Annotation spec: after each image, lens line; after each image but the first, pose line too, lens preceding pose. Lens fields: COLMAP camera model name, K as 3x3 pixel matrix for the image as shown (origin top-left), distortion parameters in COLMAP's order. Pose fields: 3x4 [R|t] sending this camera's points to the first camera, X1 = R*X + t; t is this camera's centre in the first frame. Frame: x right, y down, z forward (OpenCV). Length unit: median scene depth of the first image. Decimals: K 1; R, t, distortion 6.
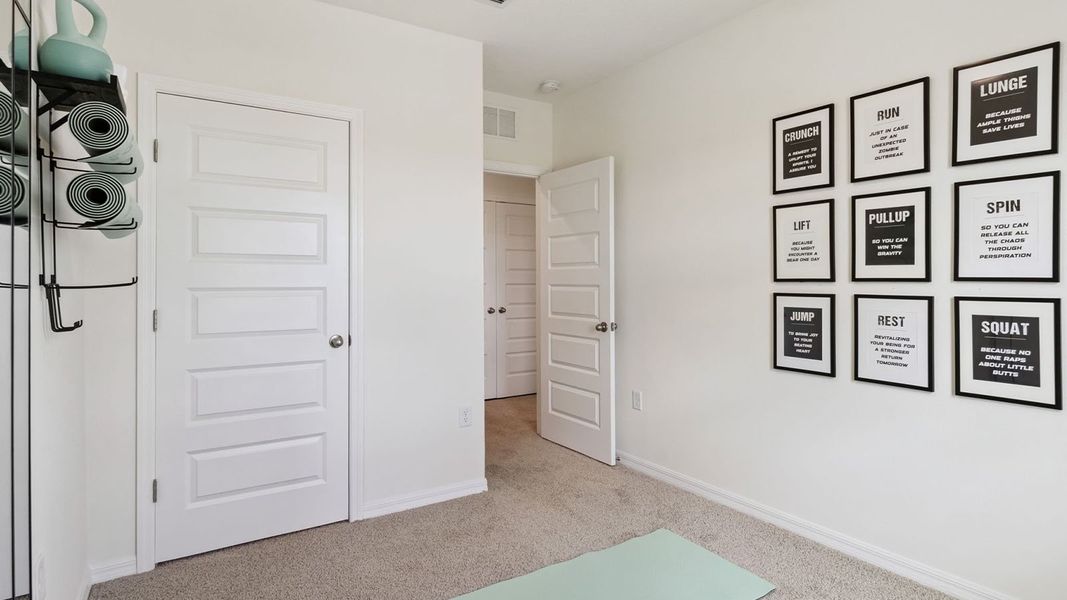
lens RADIAL K [[526.1, 0, 532.2], [0, 526.1, 268.6], [0, 0, 1]] dist [-0.001497, -0.000185]
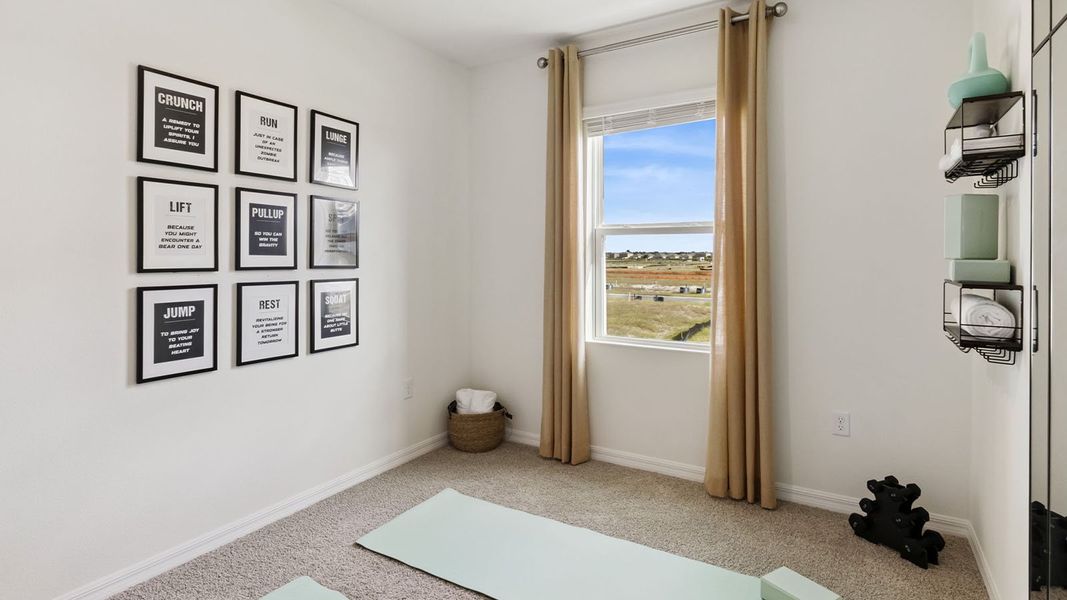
lens RADIAL K [[526.1, 0, 532.2], [0, 526.1, 268.6], [0, 0, 1]] dist [-0.001497, -0.000185]
pose [[-0.403827, 0.002734, 0.914831, -0.536373], [0.001282, 0.999996, -0.002423, 0.023120], [-0.914834, 0.000194, -0.403829, 0.850277]]
